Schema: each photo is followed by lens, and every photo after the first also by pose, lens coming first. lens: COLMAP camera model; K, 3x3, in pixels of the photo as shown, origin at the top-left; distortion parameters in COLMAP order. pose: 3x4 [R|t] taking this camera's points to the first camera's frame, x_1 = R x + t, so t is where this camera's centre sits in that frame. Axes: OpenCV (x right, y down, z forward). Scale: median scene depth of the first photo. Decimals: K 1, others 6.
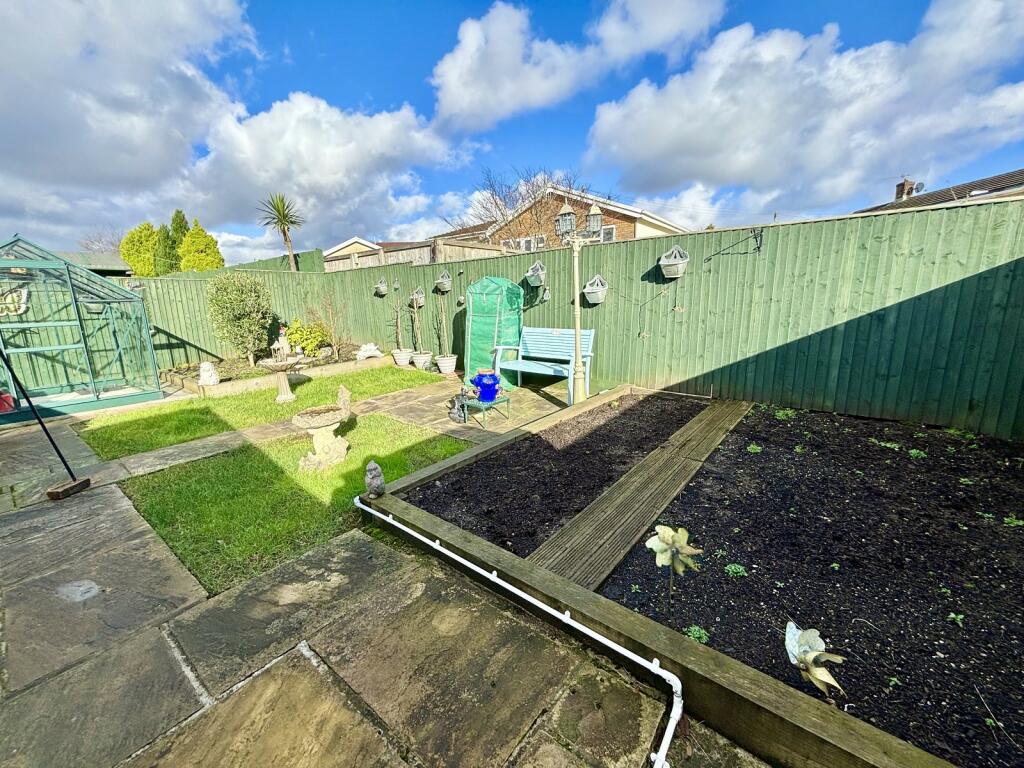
lens RADIAL K [[409.7, 0, 508.6], [0, 409.7, 386.5], [0, 0, 1]] dist [0.000953, 0.000196]
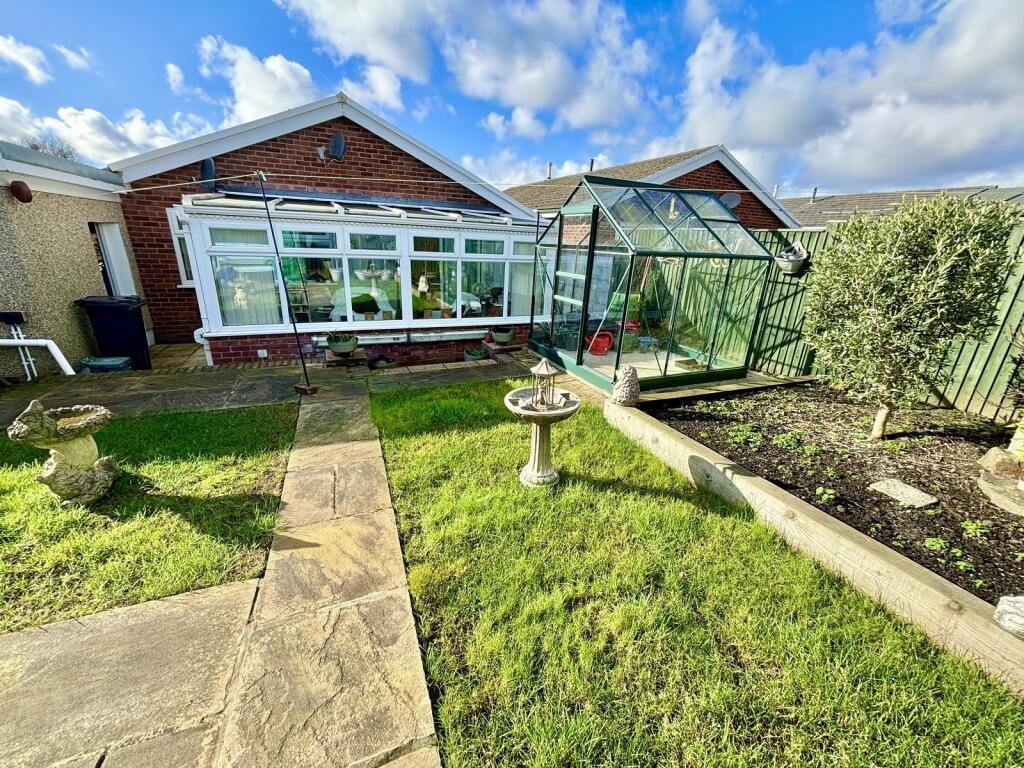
lens RADIAL K [[411.9, 0, 510.3], [0, 411.9, 386.0], [0, 0, 1]] dist [-0.001118, -0.002060]
pose [[-0.500041, 0.300272, -0.812278, -0.284545], [-0.207040, 0.869313, 0.448809, -0.458706], [0.840889, 0.392597, -0.372524, 1.876734]]
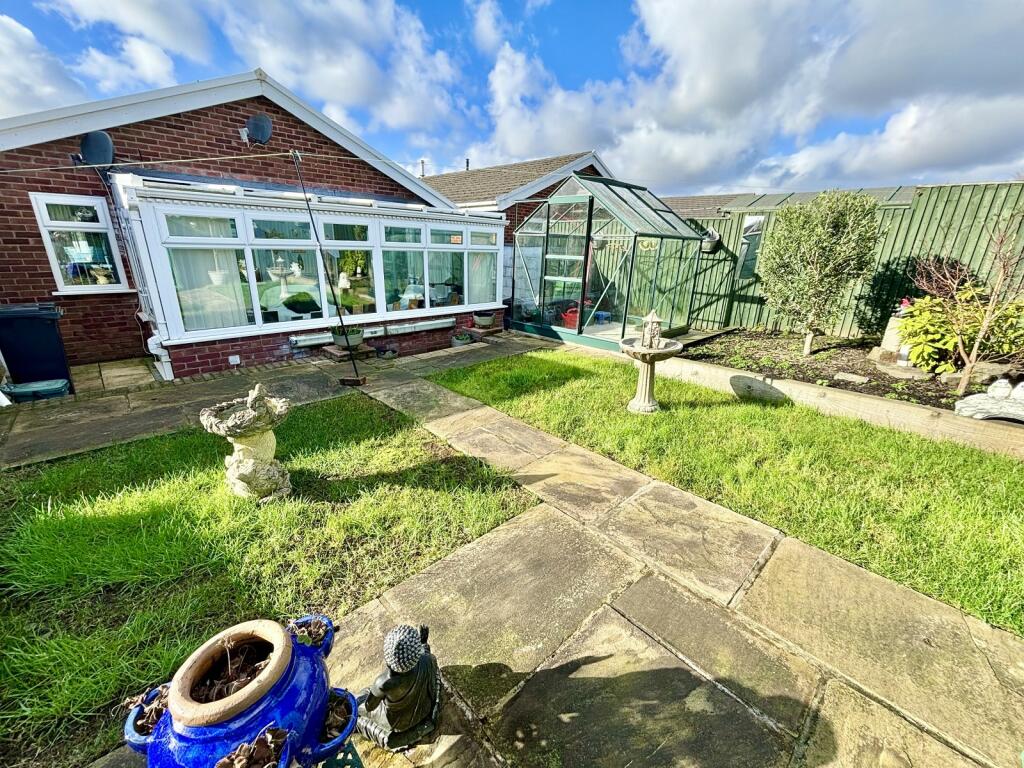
lens RADIAL K [[411.9, 0, 510.3], [0, 411.9, 386.0], [0, 0, 1]] dist [-0.001118, -0.002060]
pose [[-0.149364, 0.340027, -0.928478, 0.051542], [-0.226752, 0.902208, 0.366884, -0.290975], [0.962431, 0.265334, -0.057656, 1.414233]]
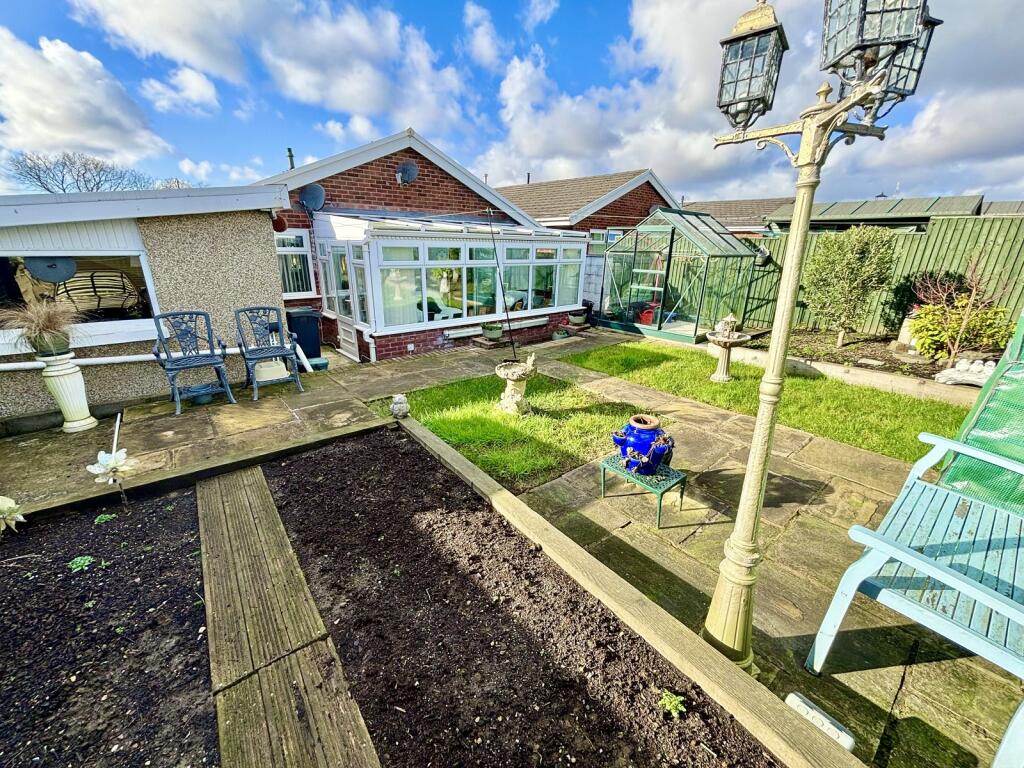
lens RADIAL K [[414.1, 0, 511.3], [0, 414.1, 386.5], [0, 0, 1]] dist [-0.000859, 0.000120]
pose [[-0.211825, 0.341600, -0.915664, 0.636146], [-0.215670, 0.897487, 0.384711, -0.338225], [0.953214, 0.278973, -0.116438, 1.139406]]
